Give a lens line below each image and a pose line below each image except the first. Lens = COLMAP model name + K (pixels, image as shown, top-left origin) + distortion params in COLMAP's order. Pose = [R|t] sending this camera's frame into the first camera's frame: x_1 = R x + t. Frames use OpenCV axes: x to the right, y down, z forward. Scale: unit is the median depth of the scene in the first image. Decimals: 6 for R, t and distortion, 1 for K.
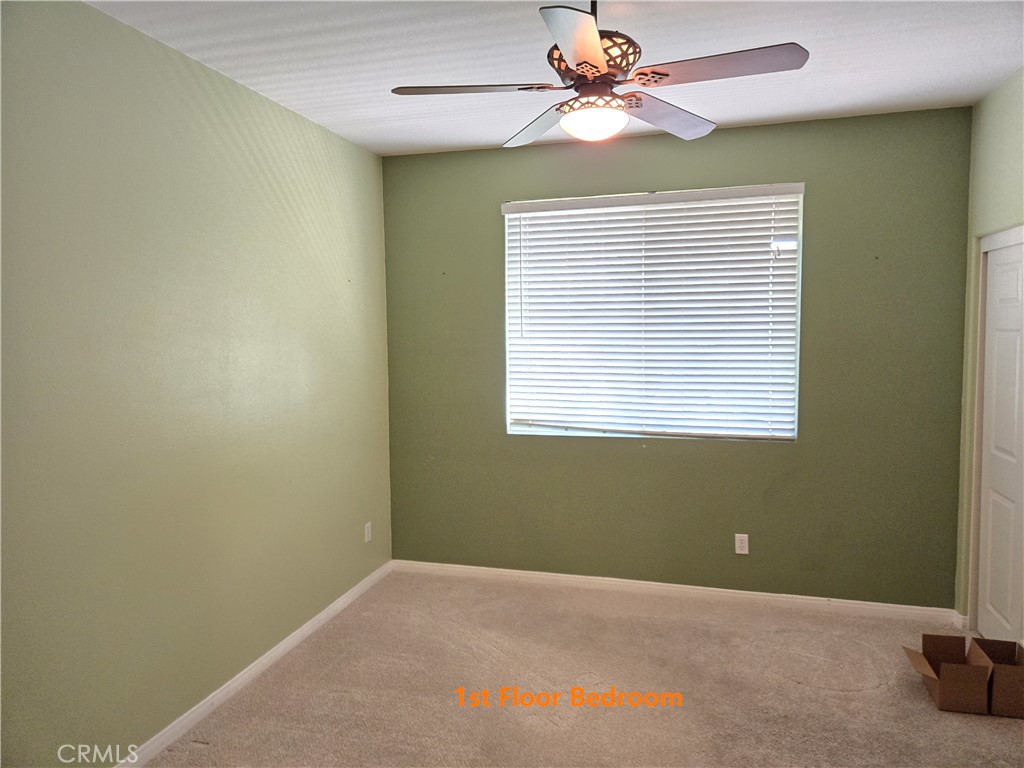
lens RADIAL K [[679.5, 0, 514.6], [0, 679.5, 385.4], [0, 0, 1]] dist [0.006141, -0.023787]
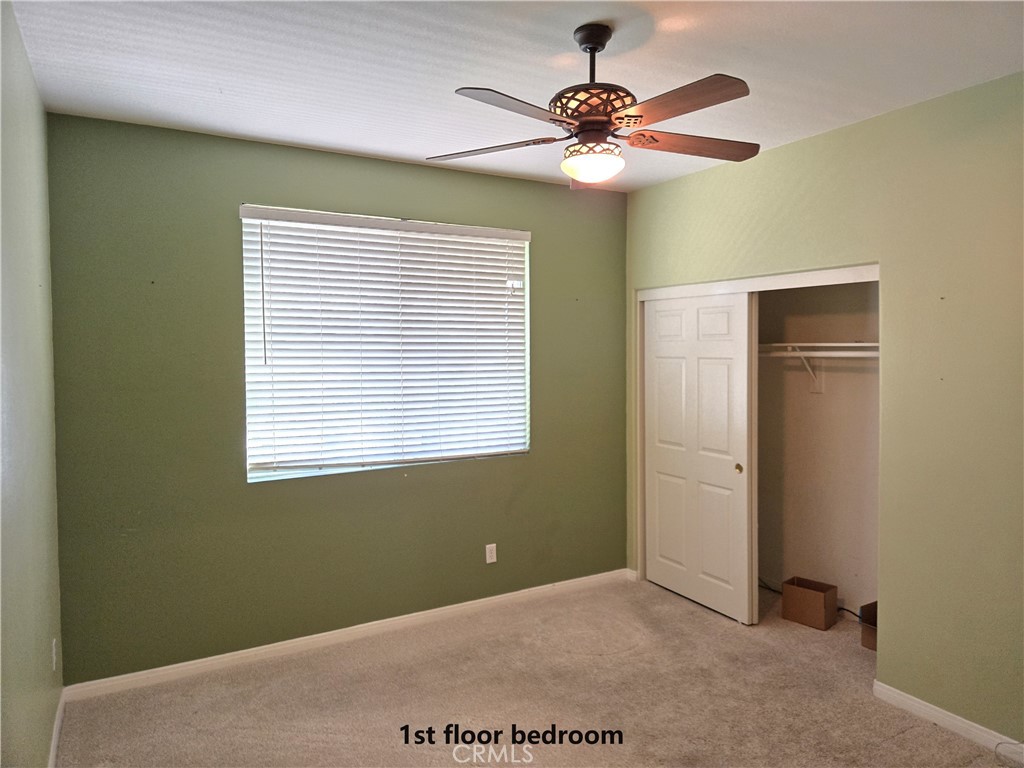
lens RADIAL K [[679.5, 0, 519.0], [0, 679.5, 376.3], [0, 0, 1]] dist [0.006141, -0.023787]
pose [[0.686481, -0.021074, 0.726842, -0.430776], [0.055380, 0.998192, -0.023363, -0.022027], [-0.725036, 0.056291, 0.686407, 0.212862]]
